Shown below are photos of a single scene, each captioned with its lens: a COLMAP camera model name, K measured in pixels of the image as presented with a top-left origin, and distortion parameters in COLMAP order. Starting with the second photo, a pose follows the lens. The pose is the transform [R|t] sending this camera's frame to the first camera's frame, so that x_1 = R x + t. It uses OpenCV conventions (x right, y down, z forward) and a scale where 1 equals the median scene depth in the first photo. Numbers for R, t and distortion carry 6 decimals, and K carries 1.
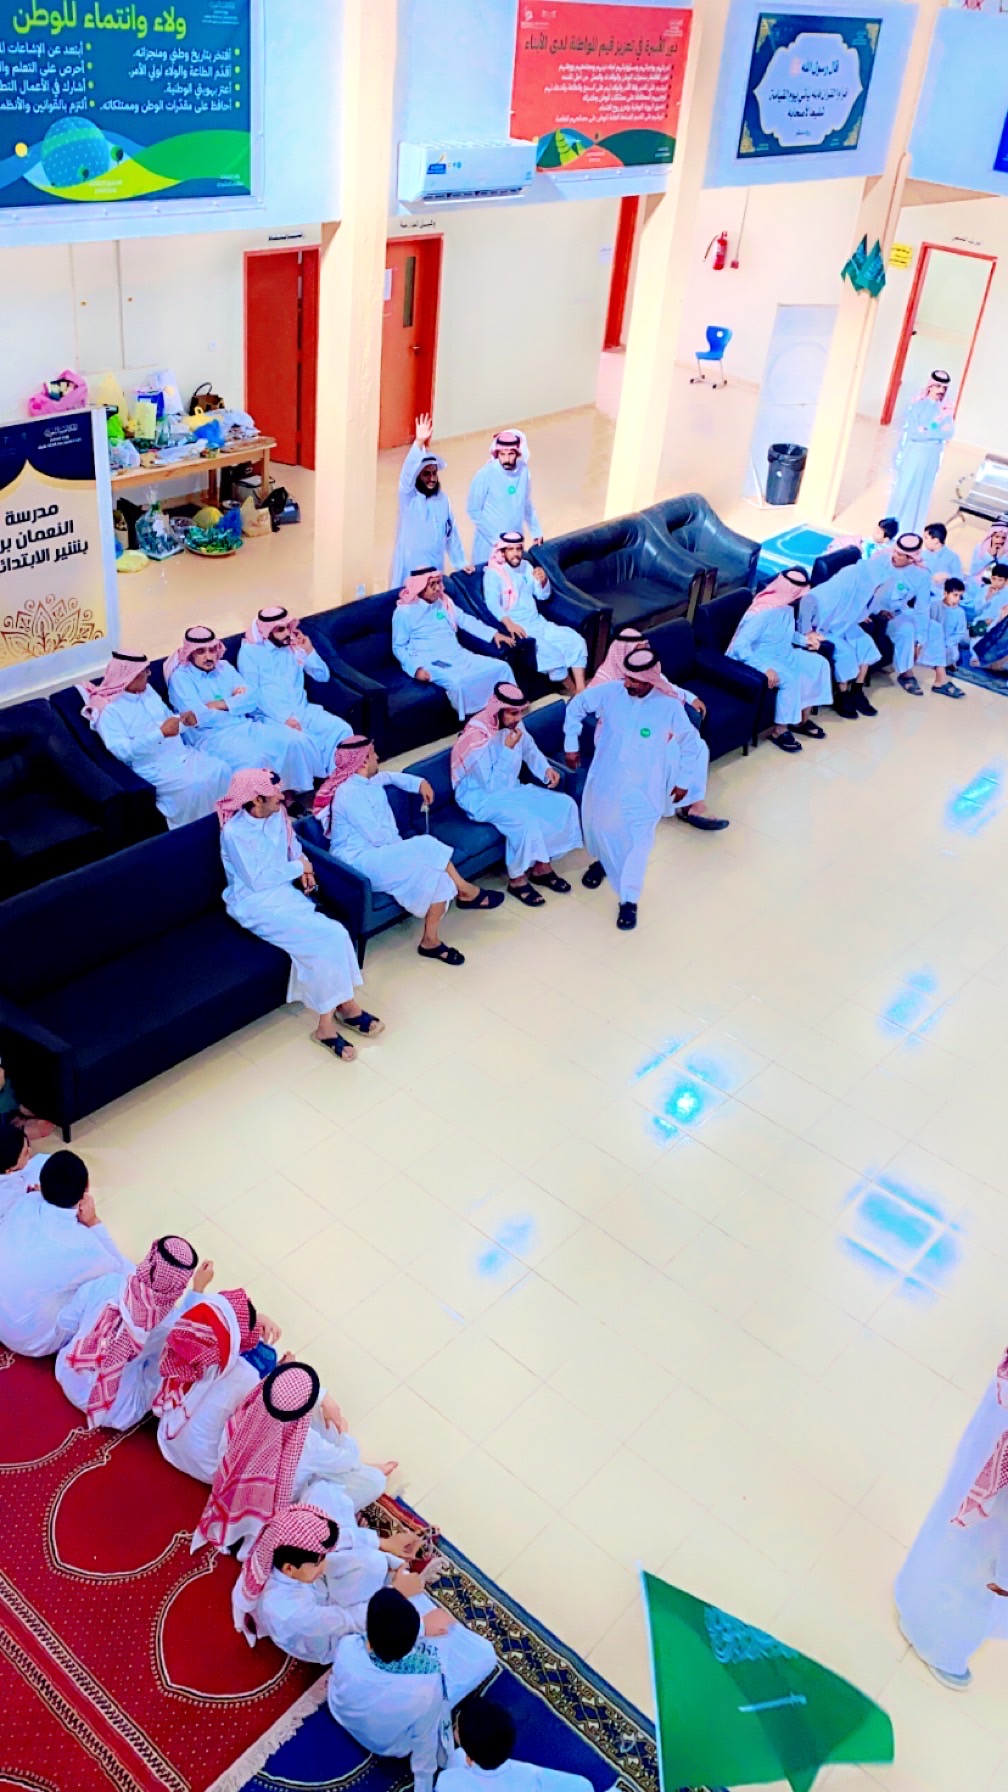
lens RADIAL K [[1433.4, 0, 512.4], [0, 1433.4, 893.2], [0, 0, 1]] dist [0.050631, -0.059954]
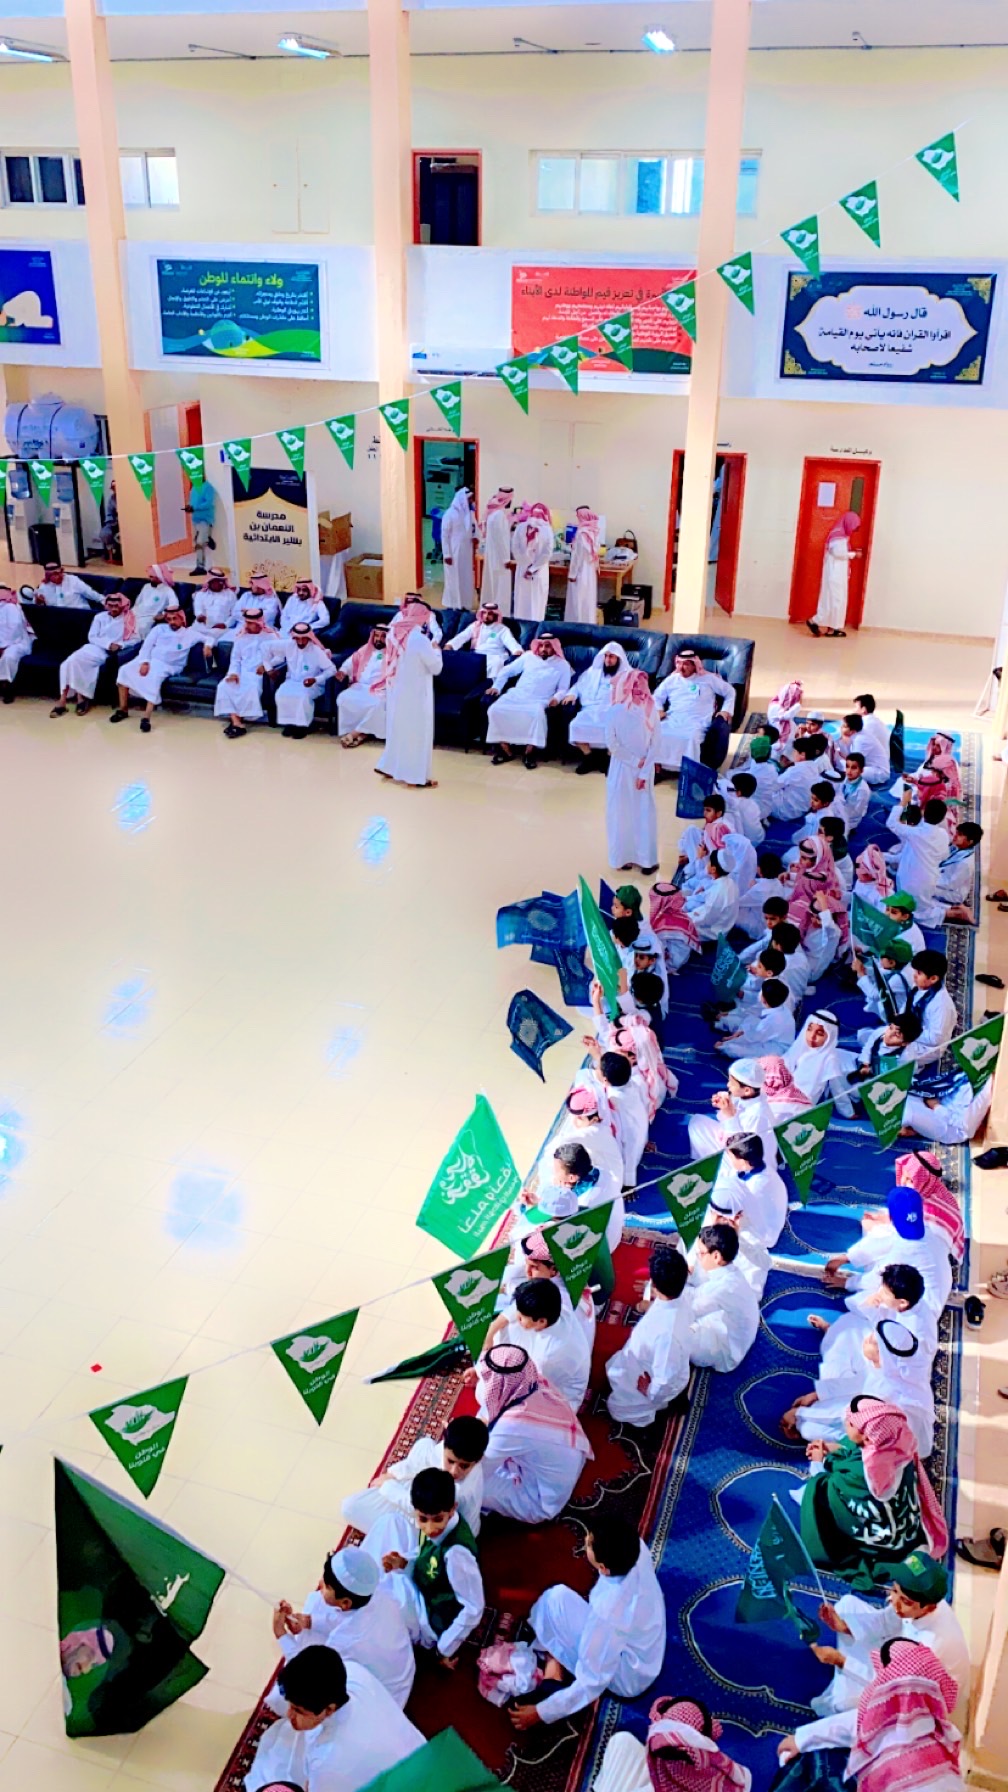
lens RADIAL K [[1433.4, 0, 499.8], [0, 1433.4, 892.3], [0, 0, 1]] dist [0.050631, -0.059954]
pose [[0.394405, 0.303848, -0.867249, 1.557271], [-0.489469, 0.868196, 0.081581, -0.117406], [0.777730, 0.392316, 0.491146, 0.434636]]
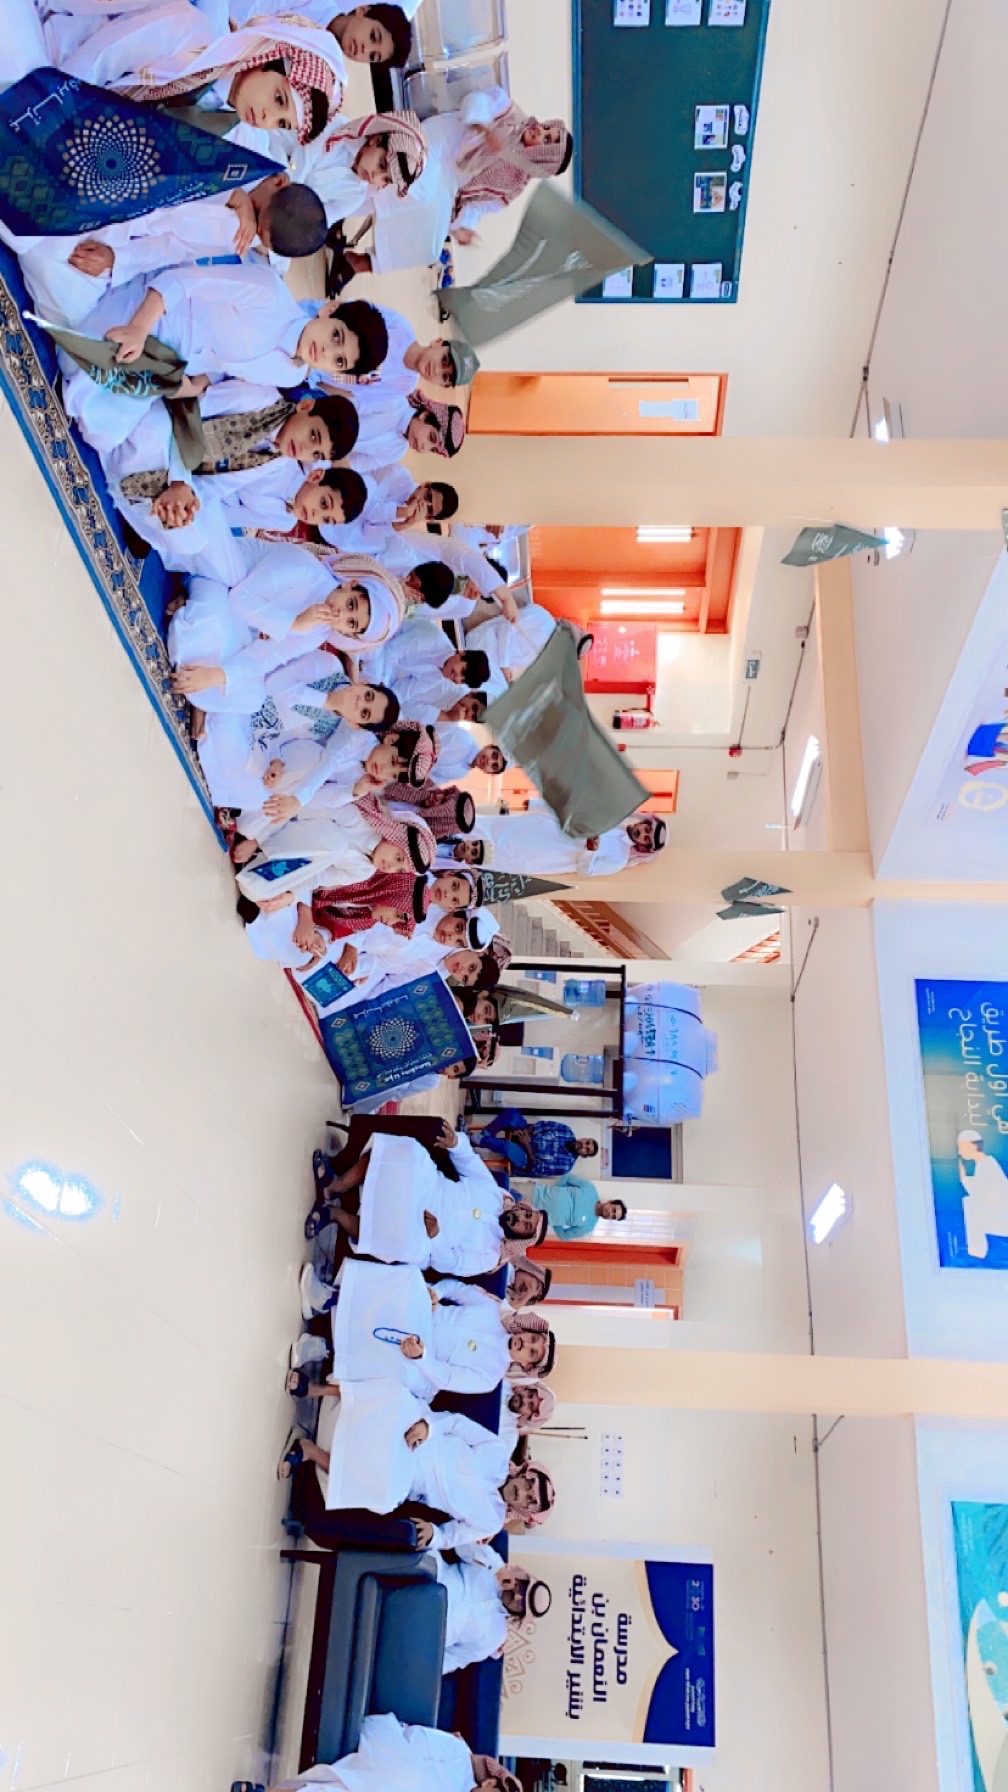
lens RADIAL K [[1433.4, 0, 504.1], [0, 1433.4, 901.7], [0, 0, 1]] dist [0.050631, -0.059954]
pose [[0.019391, 0.242722, -0.969902, 0.465926], [-0.831166, -0.535250, -0.150566, 0.211700], [-0.555686, 0.809069, 0.191363, 0.407472]]
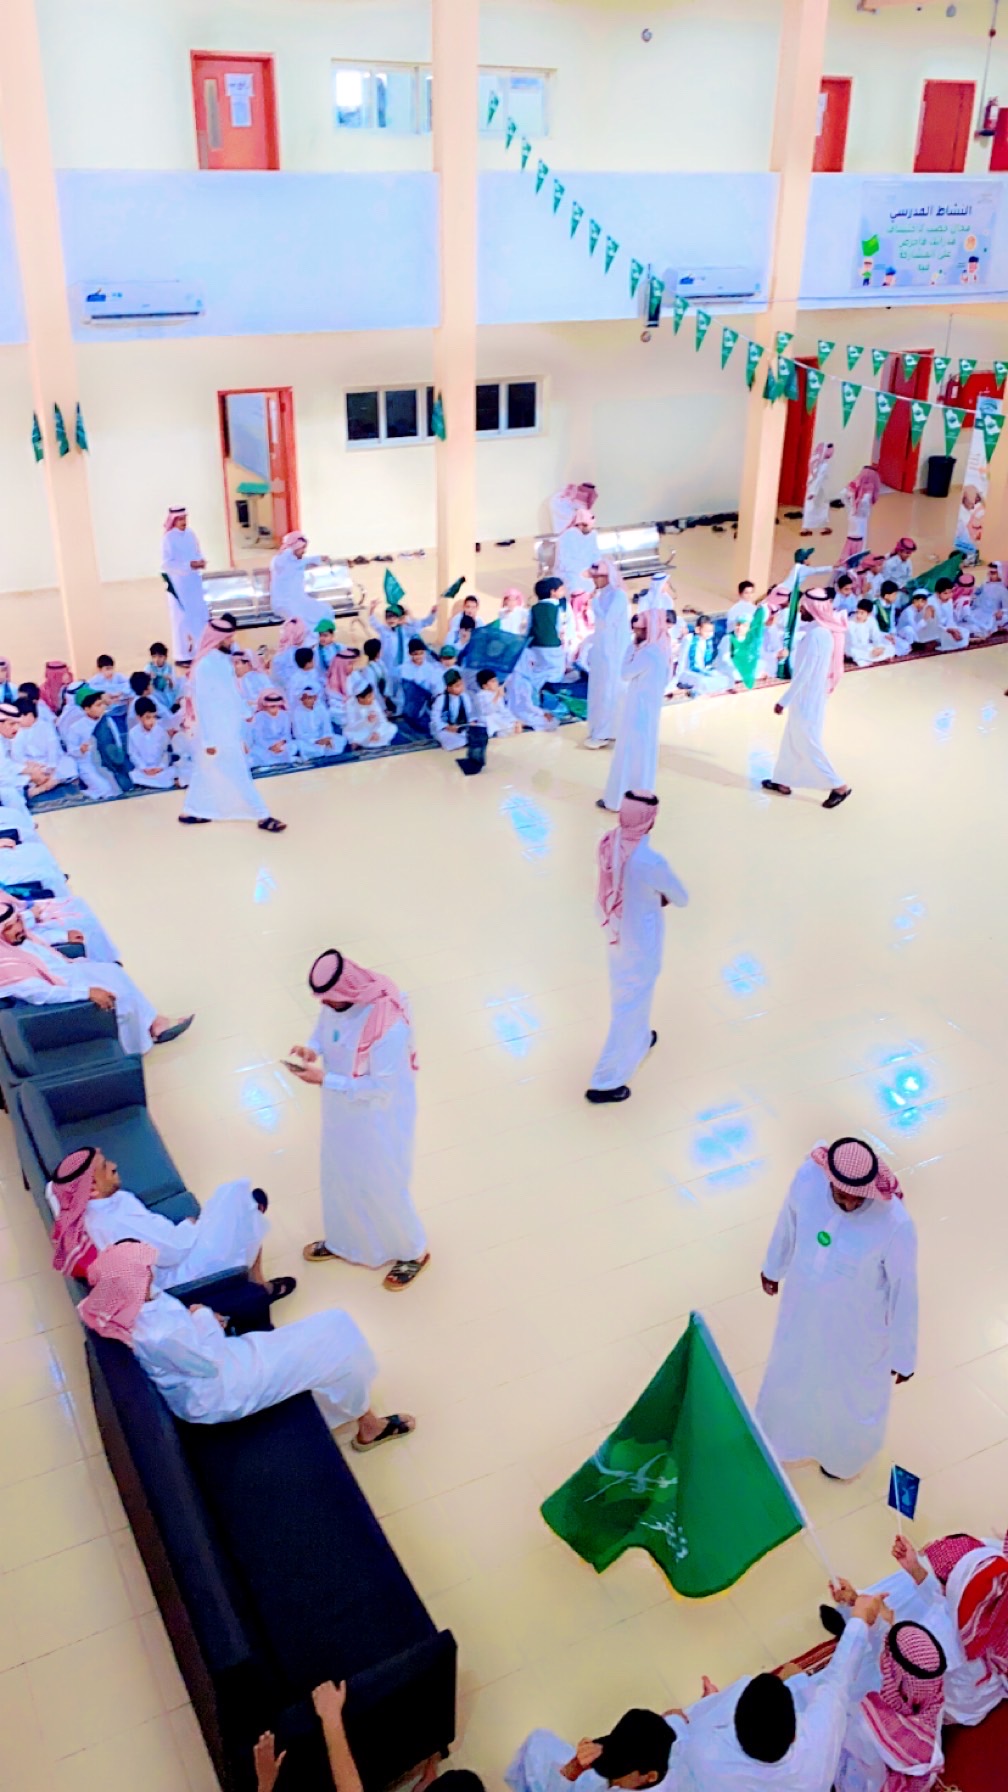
lens RADIAL K [[1433.4, 0, 495.7], [0, 1433.4, 891.3], [0, 0, 1]] dist [0.050631, -0.059954]
pose [[0.380866, -0.498383, 0.778817, -0.451844], [0.526746, 0.809207, 0.260235, -0.250228], [-0.759921, 0.311124, 0.570721, 0.292674]]
